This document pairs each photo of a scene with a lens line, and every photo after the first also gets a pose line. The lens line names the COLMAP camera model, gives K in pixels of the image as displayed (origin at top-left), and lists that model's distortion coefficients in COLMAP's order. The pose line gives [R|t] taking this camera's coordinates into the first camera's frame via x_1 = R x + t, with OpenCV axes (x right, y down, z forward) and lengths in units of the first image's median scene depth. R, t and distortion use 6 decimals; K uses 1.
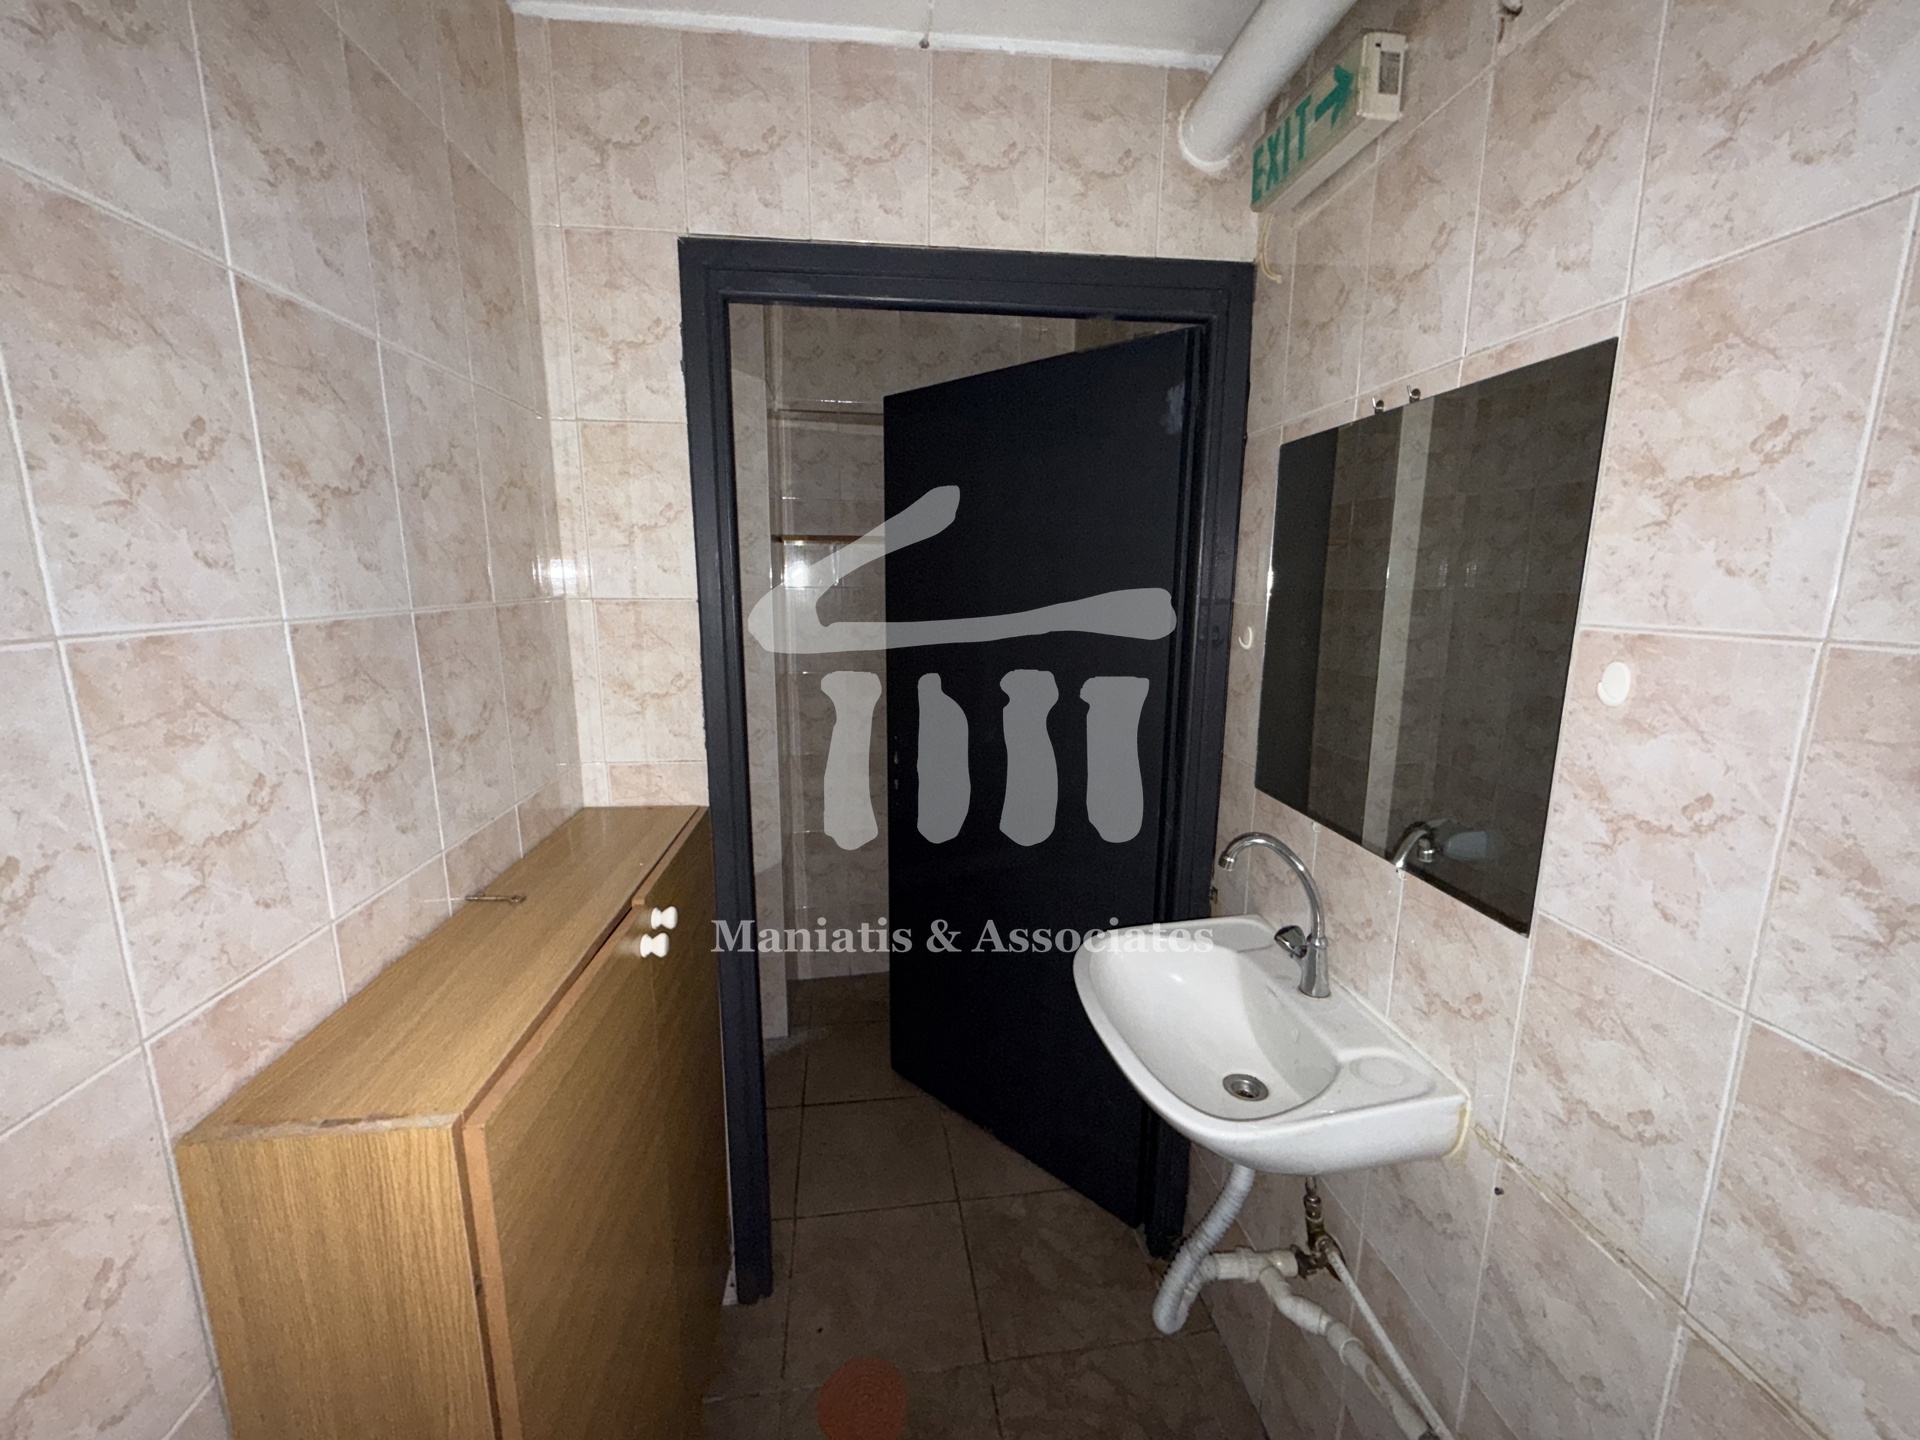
lens RADIAL K [[761.4, 0, 965.3], [0, 761.4, 726.6], [0, 0, 1]] dist [-0.000879, 0.000187]
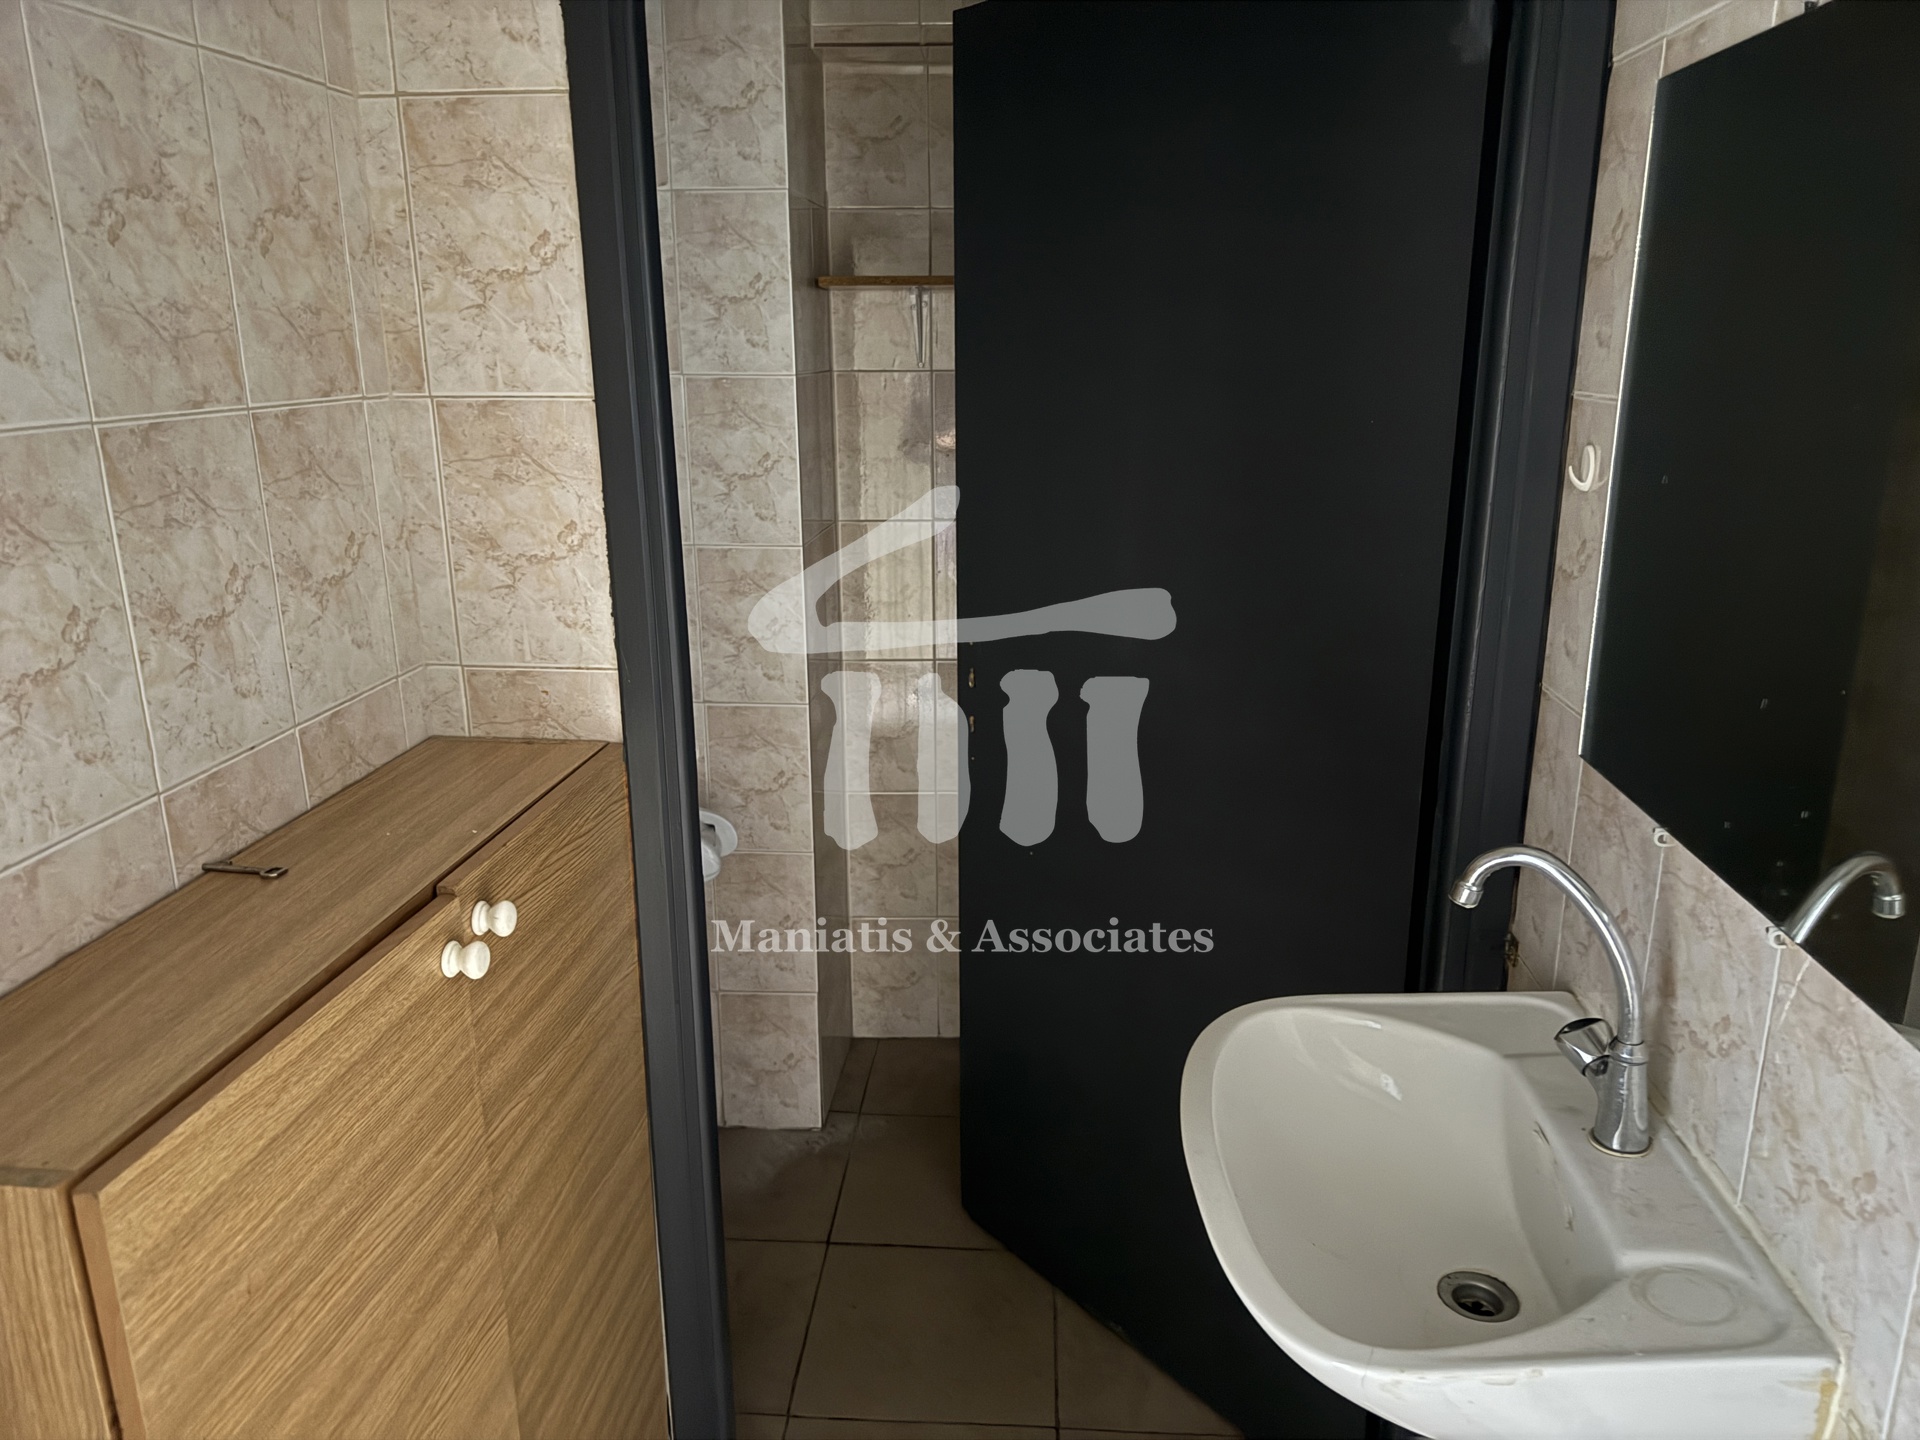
lens RADIAL K [[1351.5, 0, 964.3], [0, 1351.5, 734.0], [0, 0, 1]] dist [0.041968, -0.049797]
pose [[0.979267, 0.044522, -0.197622, 0.208438], [-0.027155, 0.995595, 0.089734, -0.011229], [0.200747, -0.082507, 0.976163, -0.003600]]
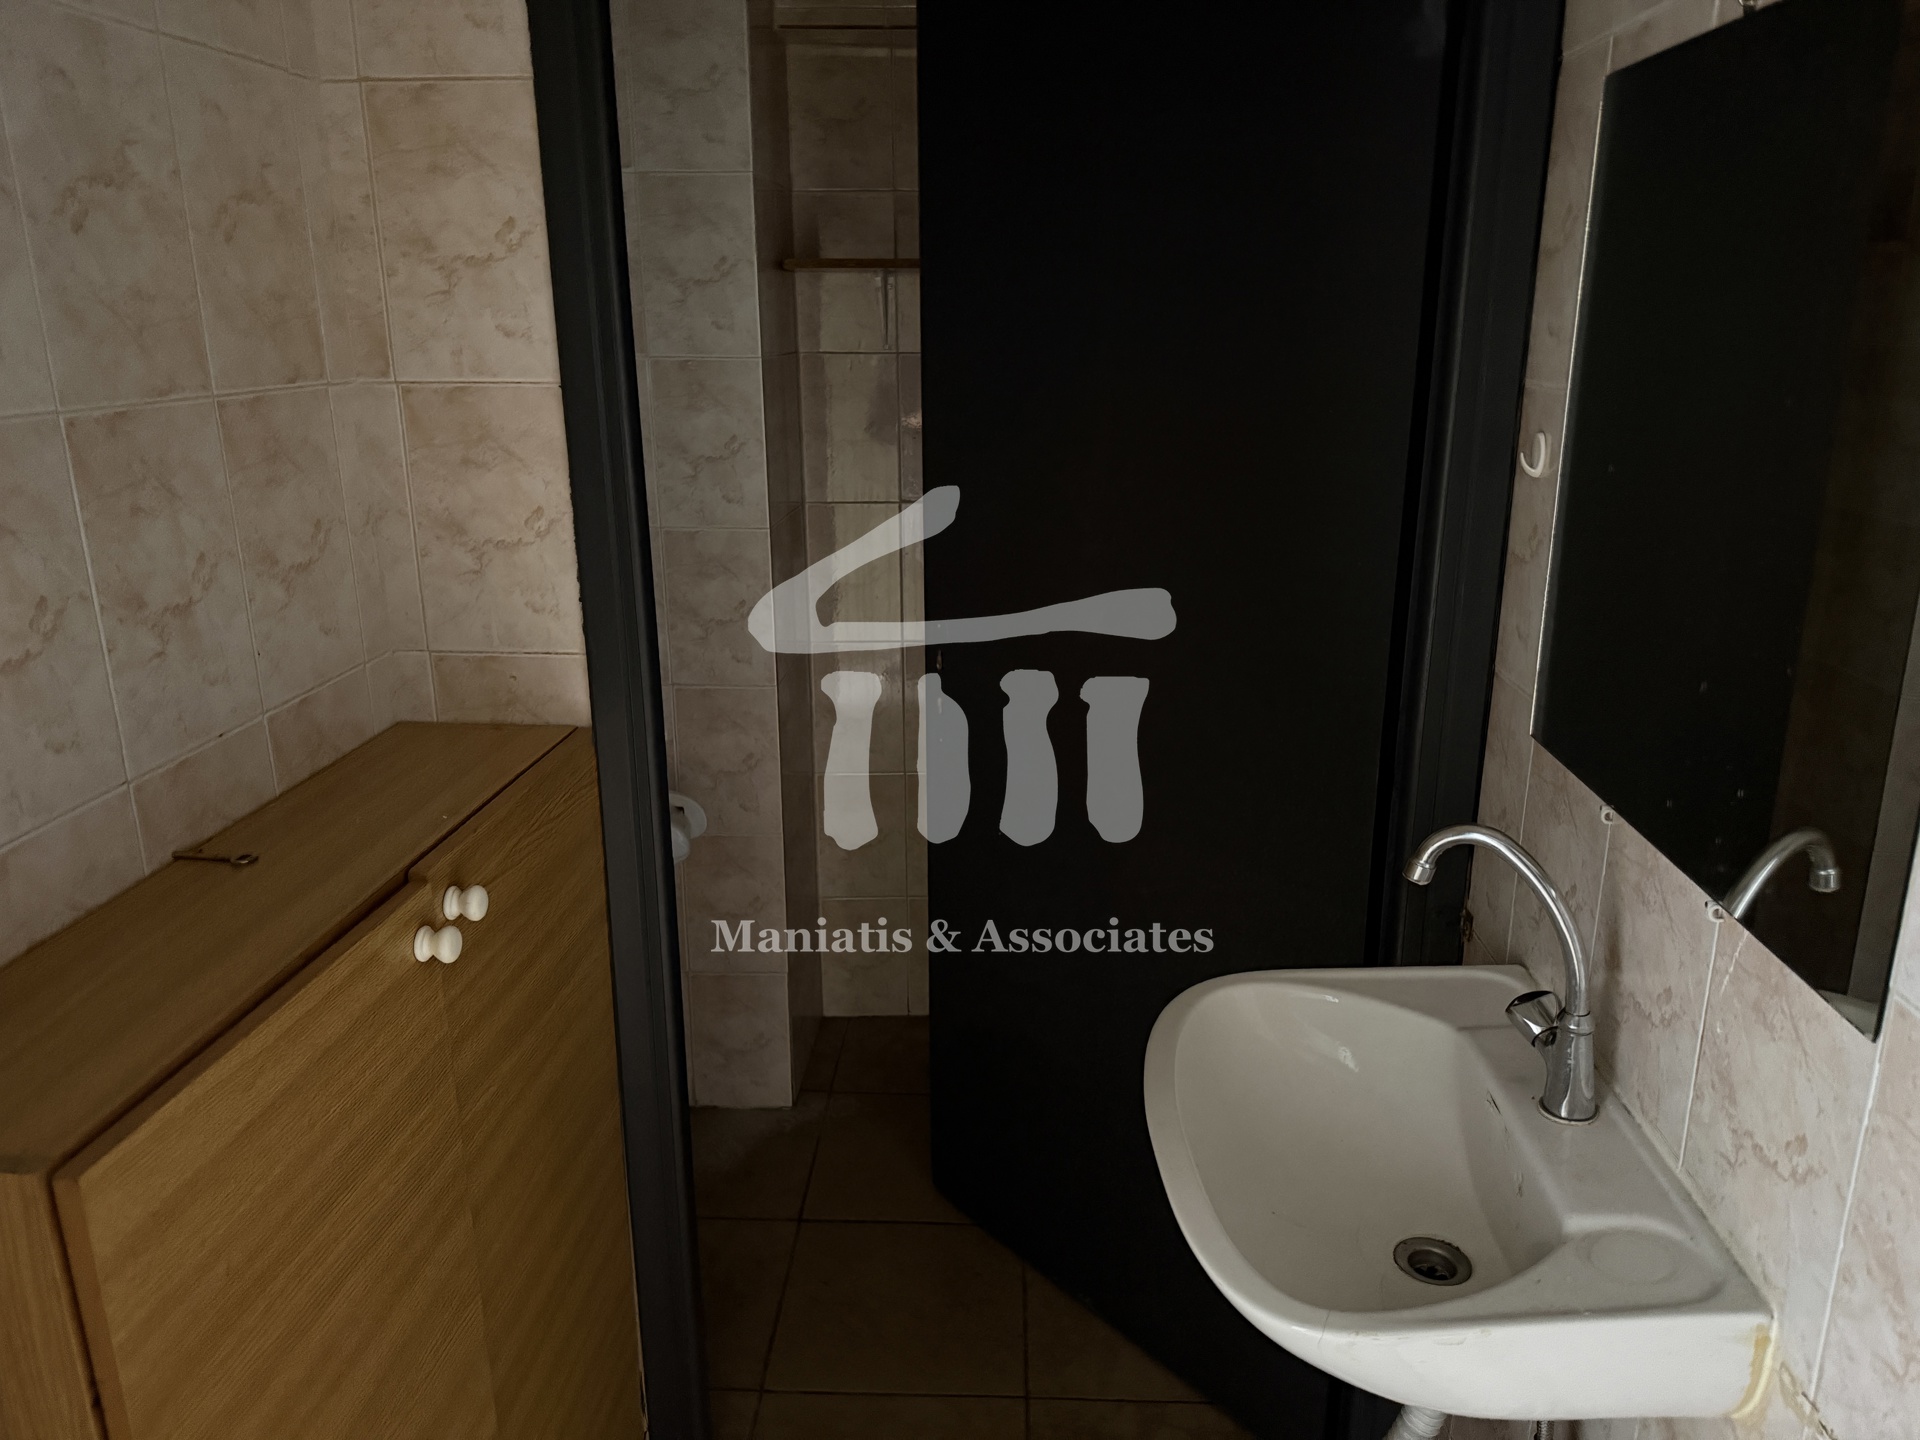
lens RADIAL K [[1351.5, 0, 967.1], [0, 1351.5, 727.4], [0, 0, 1]] dist [0.041968, -0.049797]
pose [[0.984203, 0.041531, -0.172104, 0.212899], [-0.024525, 0.994707, 0.099785, -0.017778], [0.175337, -0.093987, 0.980012, -0.022368]]
